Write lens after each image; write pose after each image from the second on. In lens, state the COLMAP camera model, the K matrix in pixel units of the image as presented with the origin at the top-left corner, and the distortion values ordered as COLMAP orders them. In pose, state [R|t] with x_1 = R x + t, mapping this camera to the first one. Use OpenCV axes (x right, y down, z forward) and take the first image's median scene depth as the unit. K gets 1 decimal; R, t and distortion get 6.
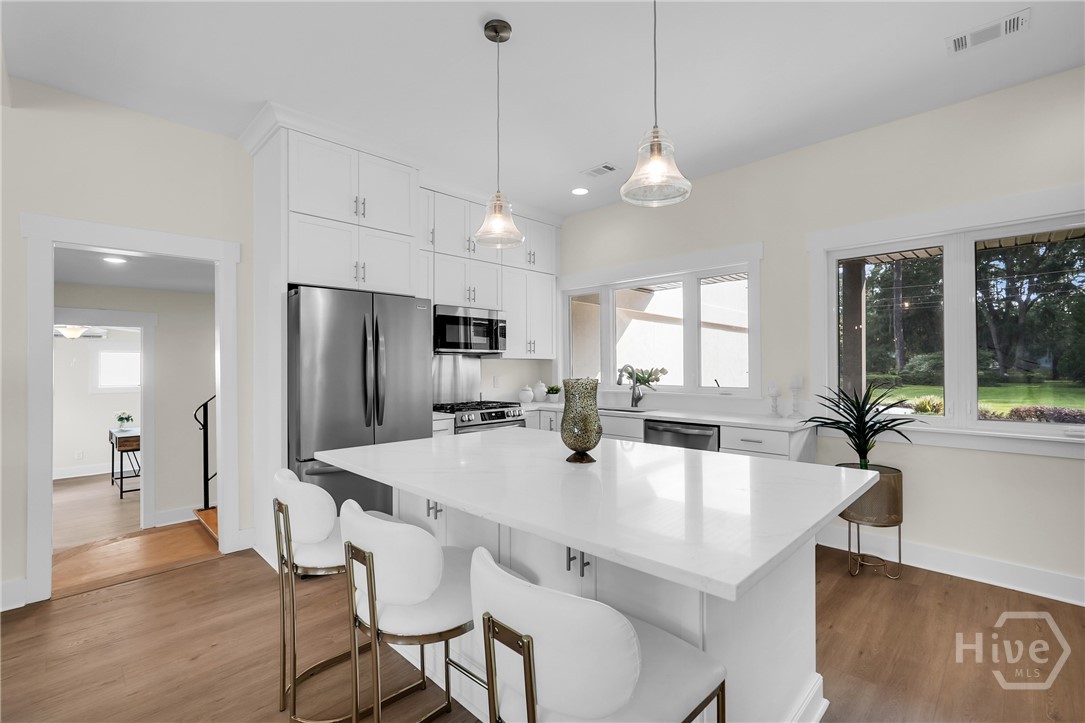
lens RADIAL K [[483.4, 0, 542.6], [0, 483.4, 364.4], [0, 0, 1]] dist [-0.014357, 0.003812]
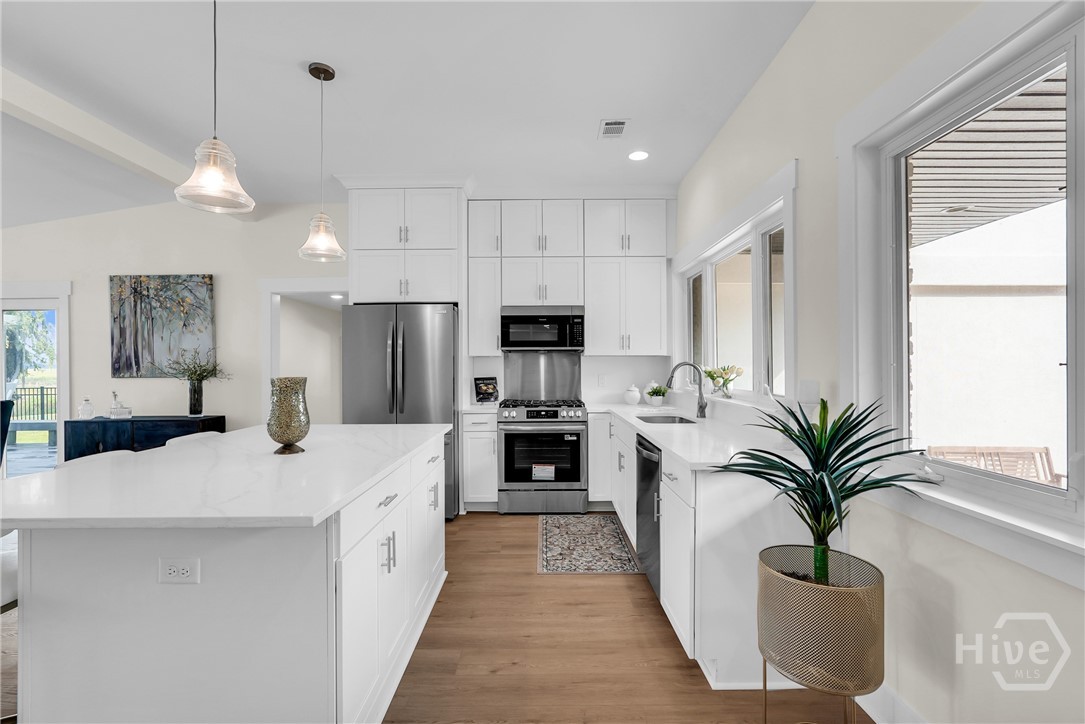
lens RADIAL K [[483.4, 0, 538.8], [0, 483.4, 361.8], [0, 0, 1]] dist [-0.014357, 0.003812]
pose [[0.700784, -0.006224, -0.713346, 0.576538], [0.004291, 0.999981, -0.004510, 0.004037], [0.713360, 0.000100, 0.700797, 0.300464]]
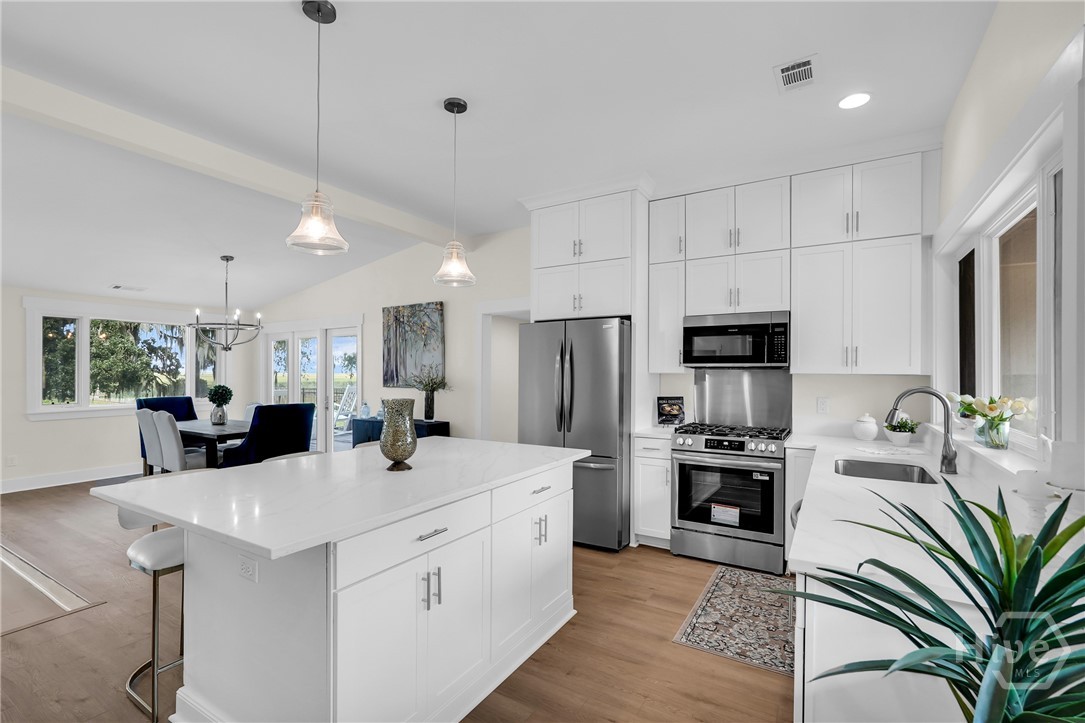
lens RADIAL K [[483.4, 0, 541.6], [0, 483.4, 371.6], [0, 0, 1]] dist [-0.014357, 0.003812]
pose [[0.232626, -0.000397, -0.972566, 0.599305], [-0.004449, 0.999989, -0.001472, -0.014015], [0.972556, 0.004669, 0.232621, 0.497250]]
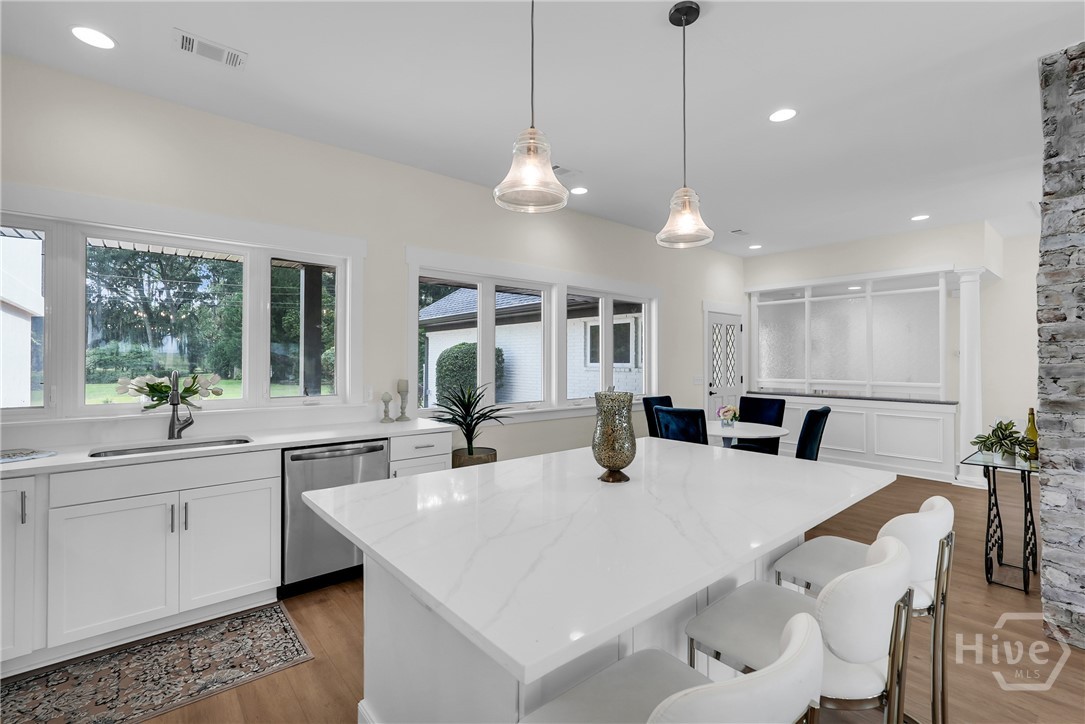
lens RADIAL K [[483.4, 0, 549.7], [0, 483.4, 355.4], [0, 0, 1]] dist [-0.014357, 0.003812]
pose [[0.074344, 0.014196, 0.997132, -0.414389], [-0.004441, 0.999893, -0.013904, -0.014586], [-0.997223, -0.003395, 0.074399, 0.491906]]
